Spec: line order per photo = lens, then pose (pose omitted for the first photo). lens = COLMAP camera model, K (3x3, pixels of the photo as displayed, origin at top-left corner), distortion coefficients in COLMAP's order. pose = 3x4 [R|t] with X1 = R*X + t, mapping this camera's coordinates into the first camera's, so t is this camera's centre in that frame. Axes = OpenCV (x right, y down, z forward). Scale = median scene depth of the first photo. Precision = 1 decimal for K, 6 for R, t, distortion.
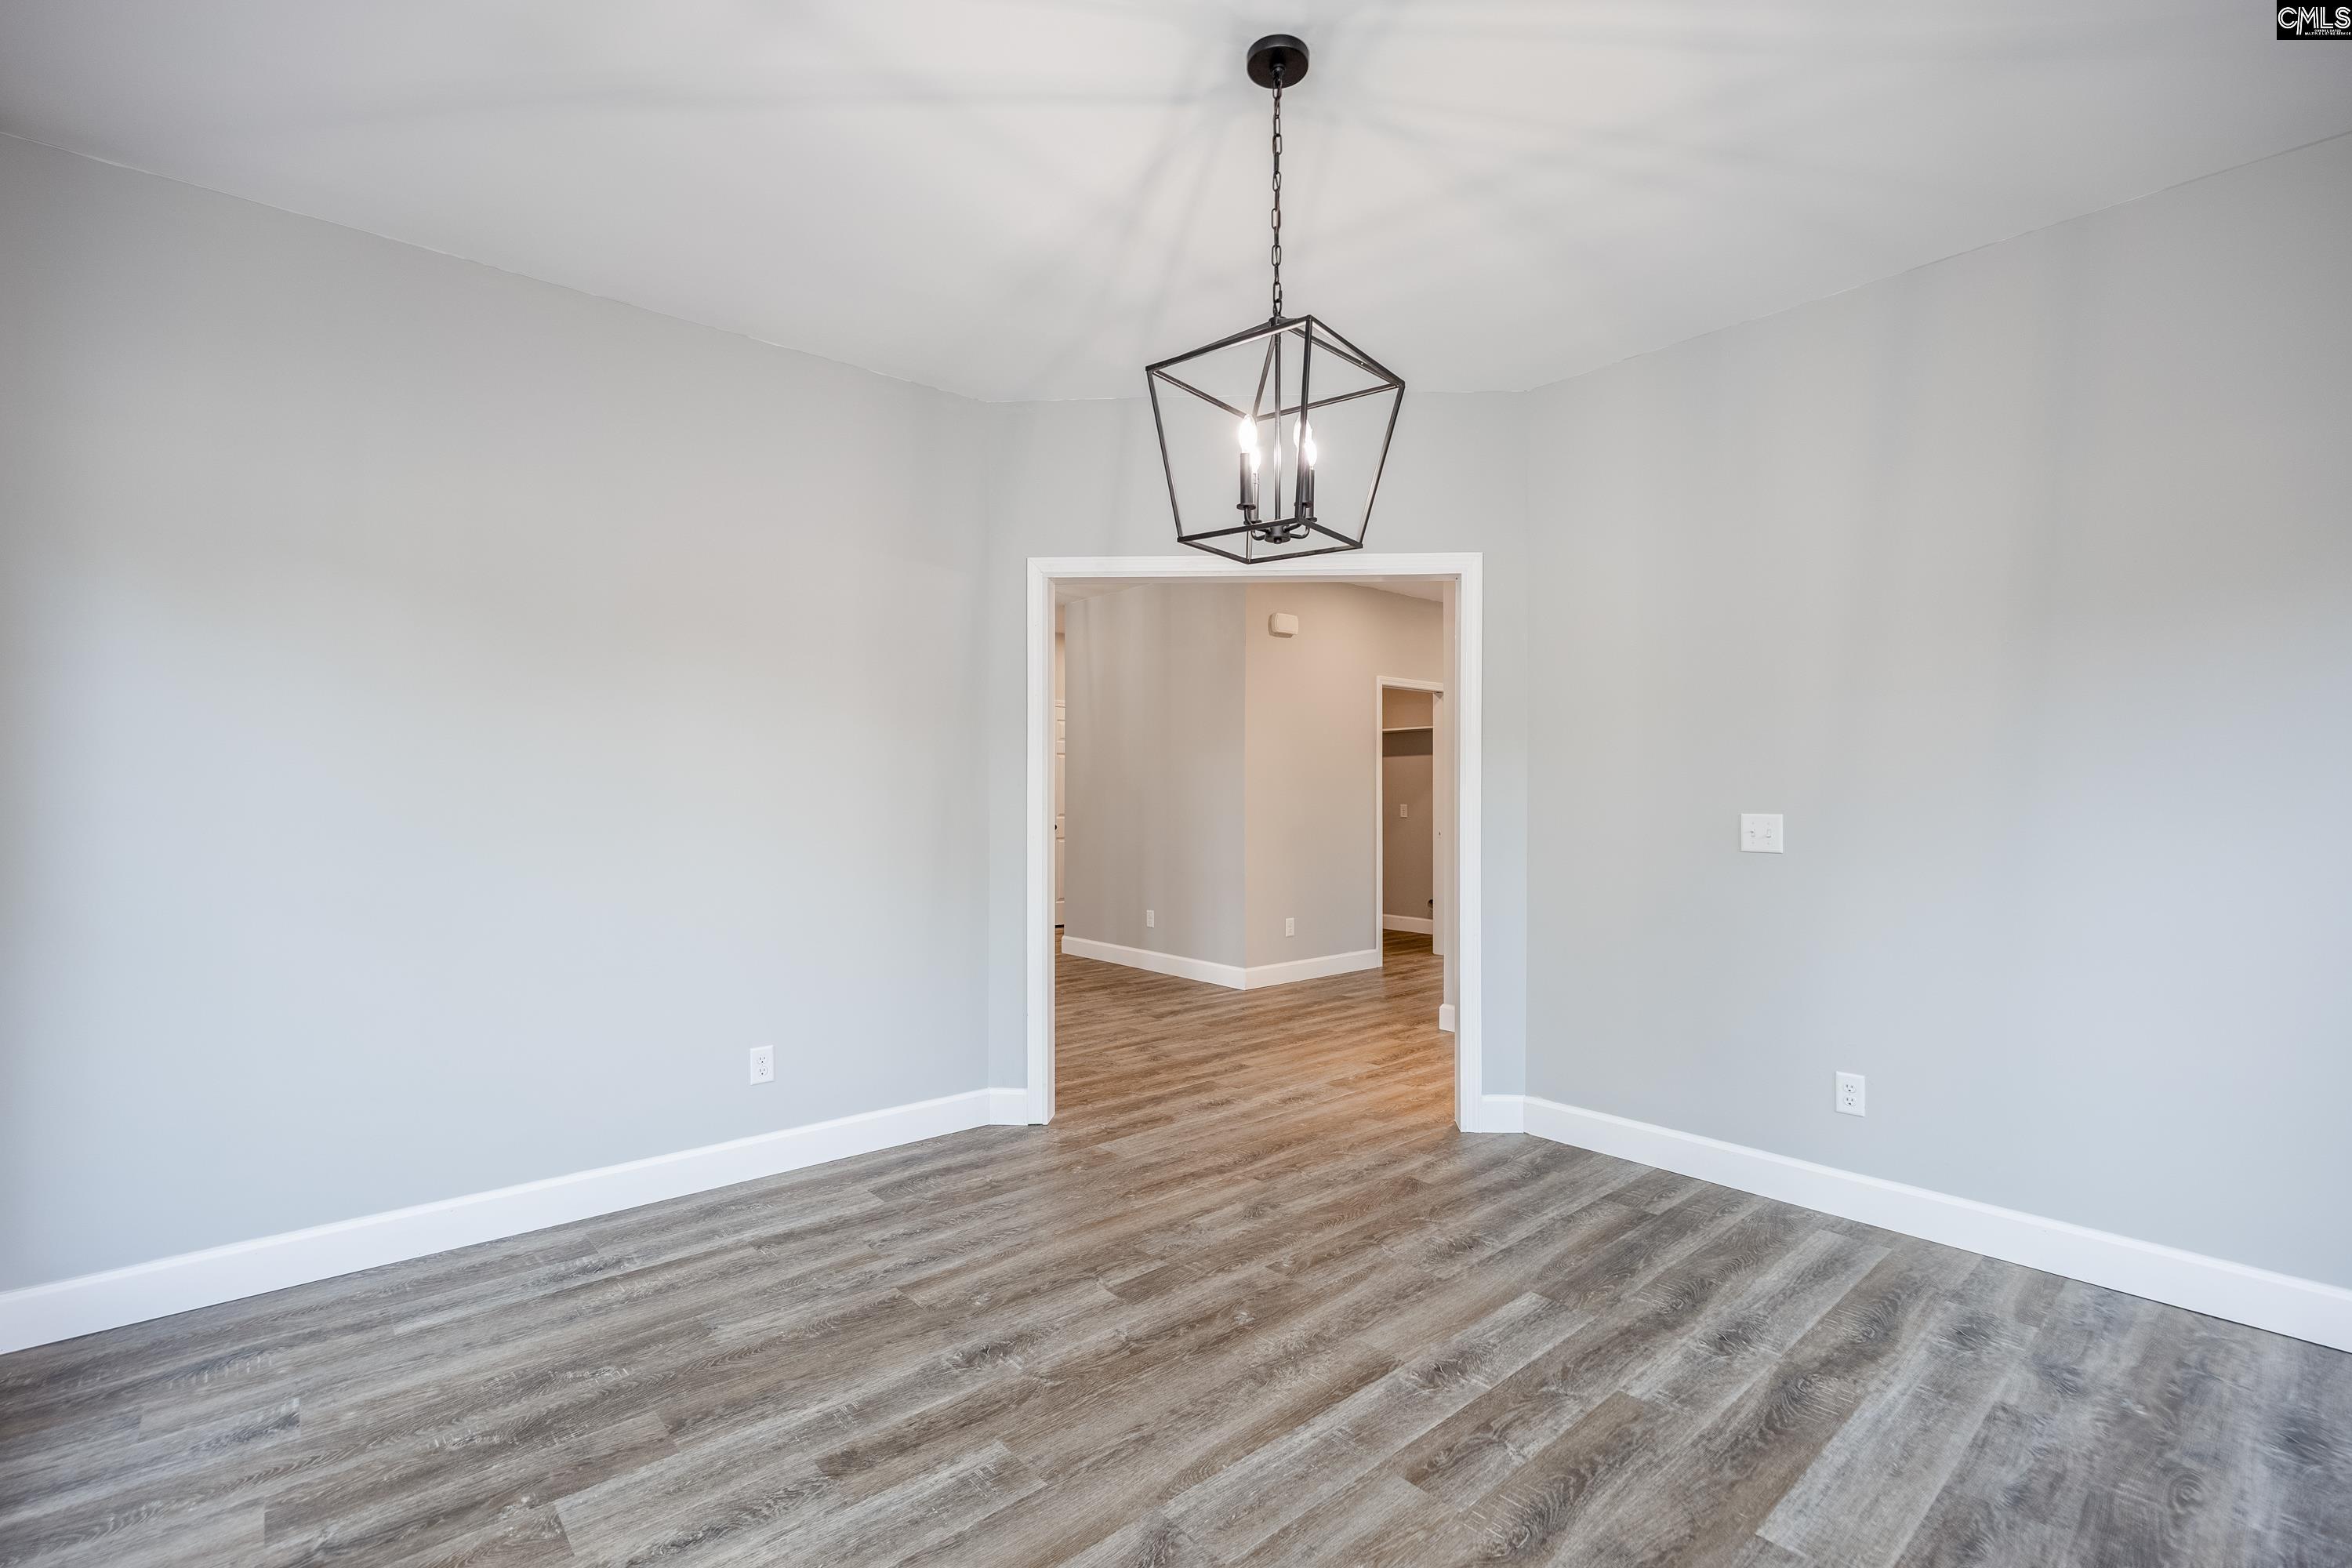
lens RADIAL K [[1046.0, 0, 1191.7], [0, 1046.0, 784.1], [0, 0, 1]] dist [-0.014119, 0.000985]
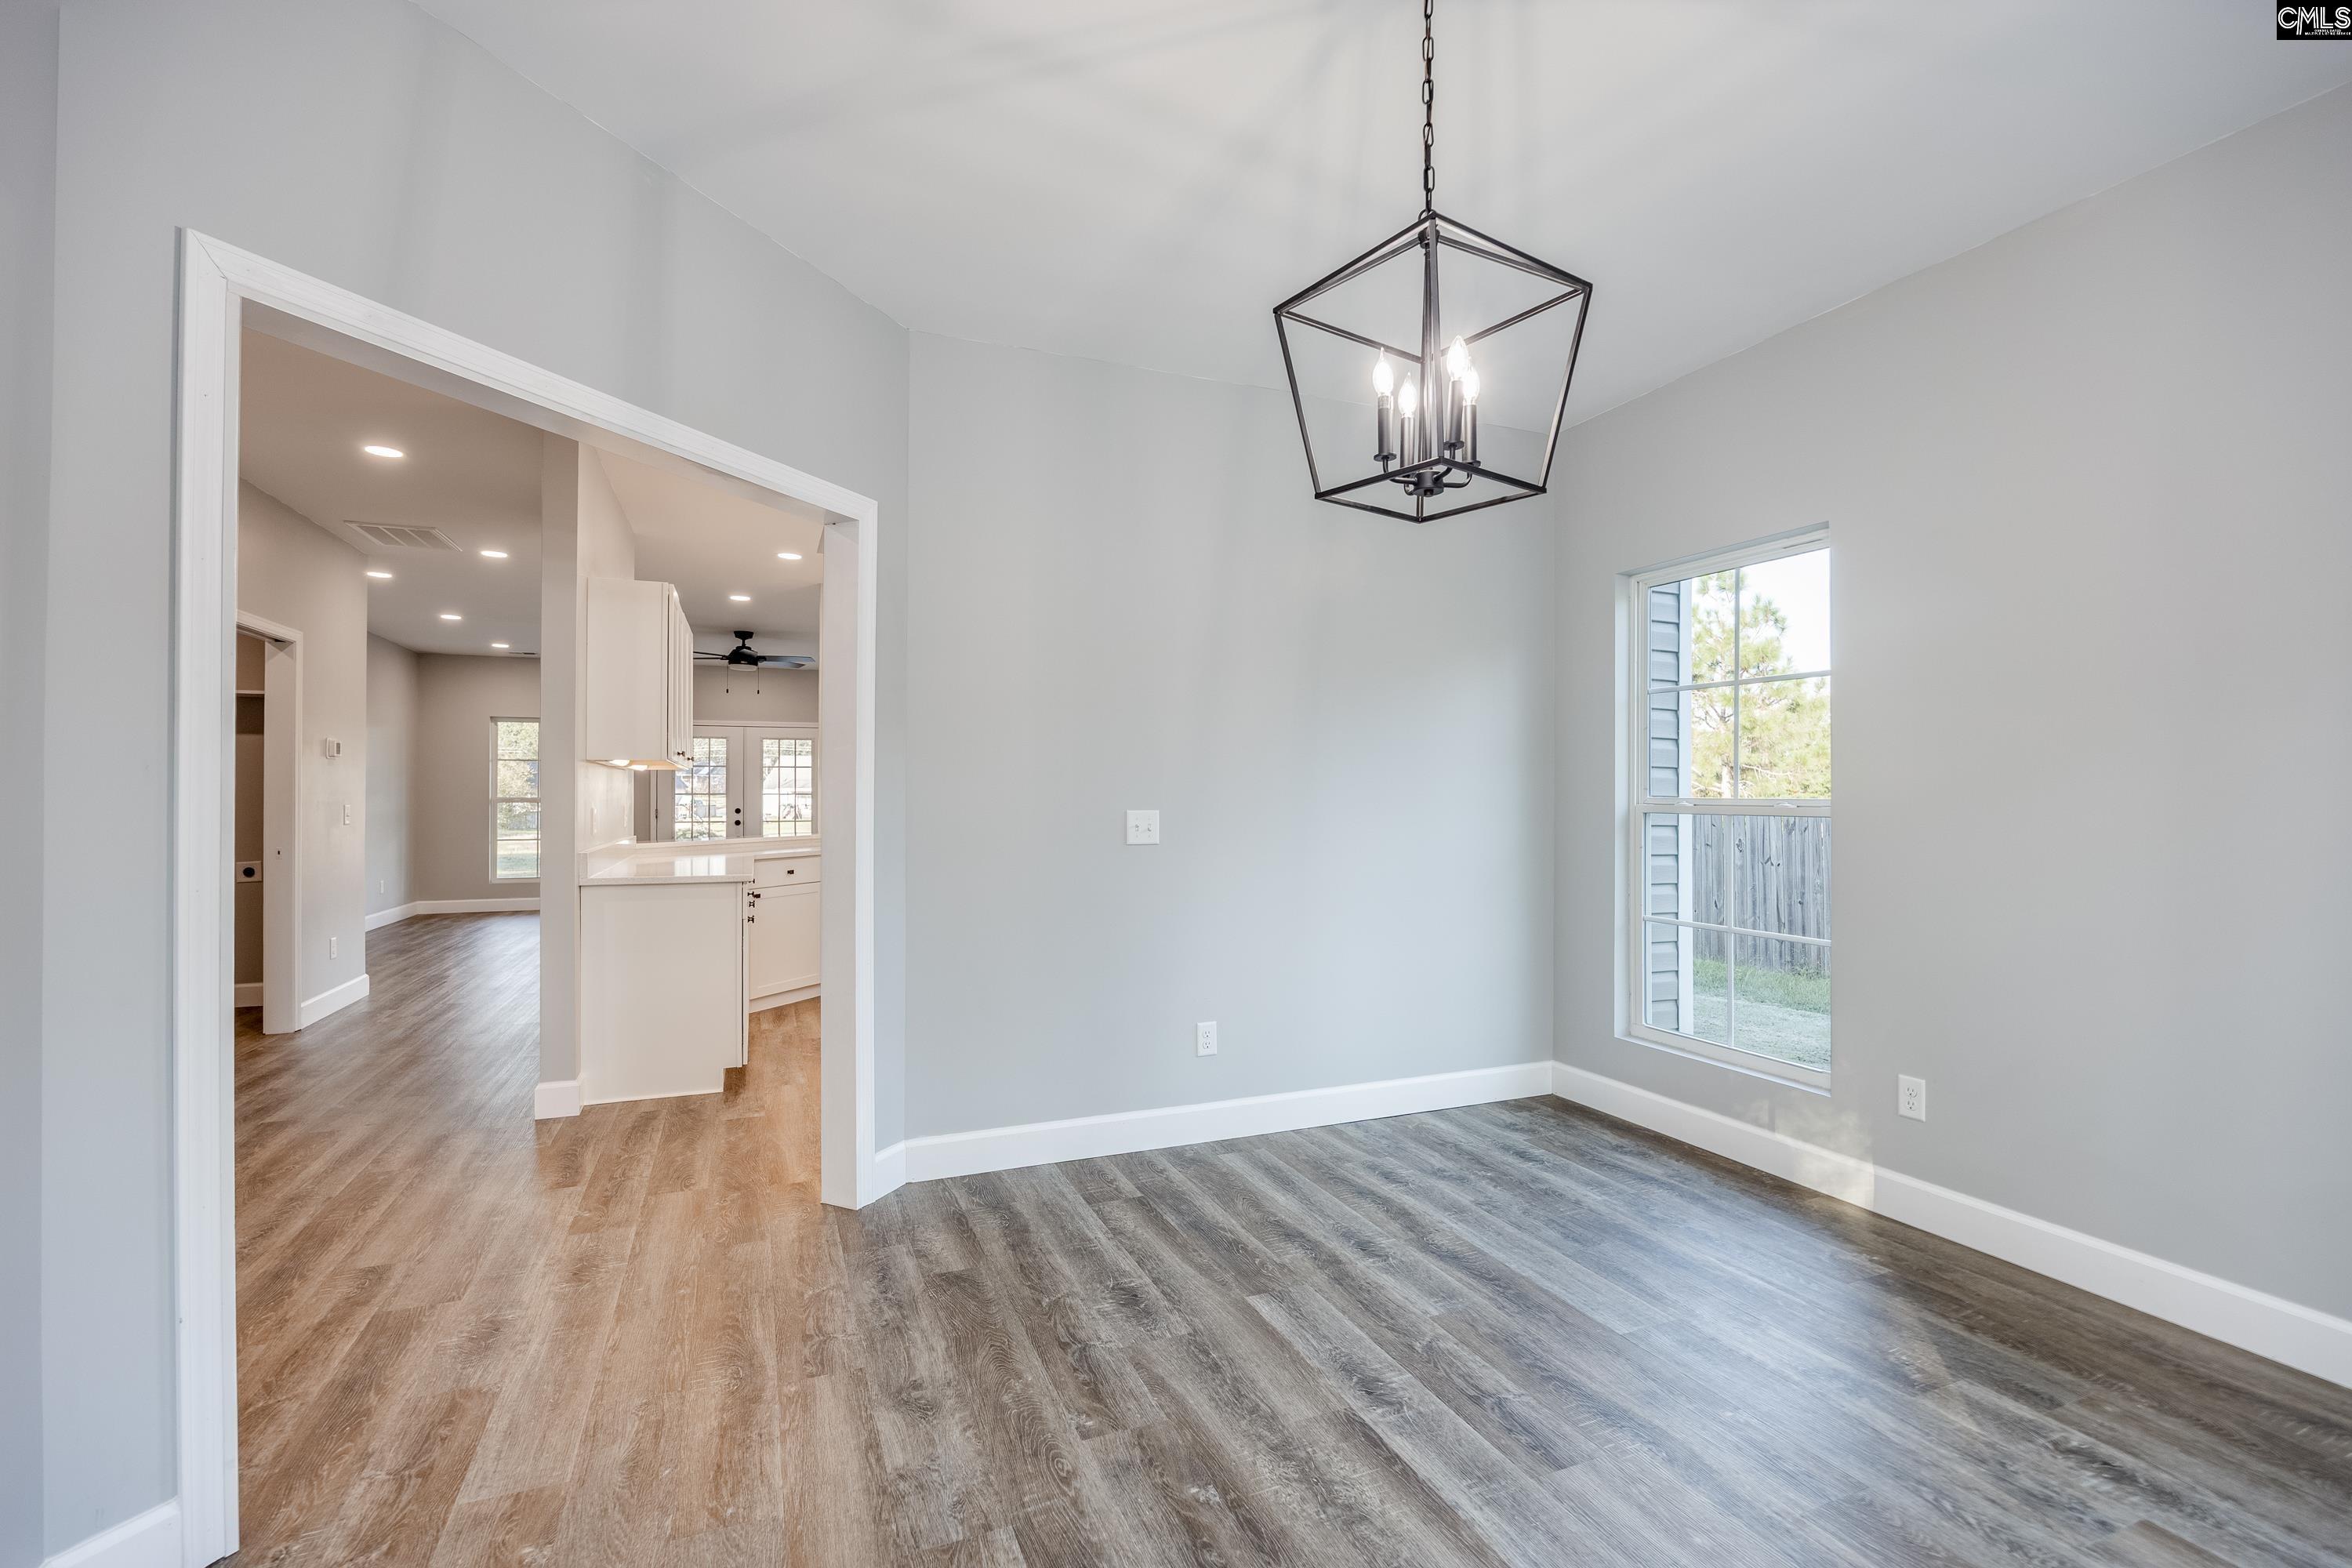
lens RADIAL K [[1046.0, 0, 1186.5], [0, 1046.0, 789.9], [0, 0, 1]] dist [-0.014119, 0.000985]
pose [[0.323652, 0.003044, 0.946171, -0.550654], [-0.009276, 0.999957, -0.000044, 0.006562], [-0.946131, -0.008763, 0.323666, 0.646543]]
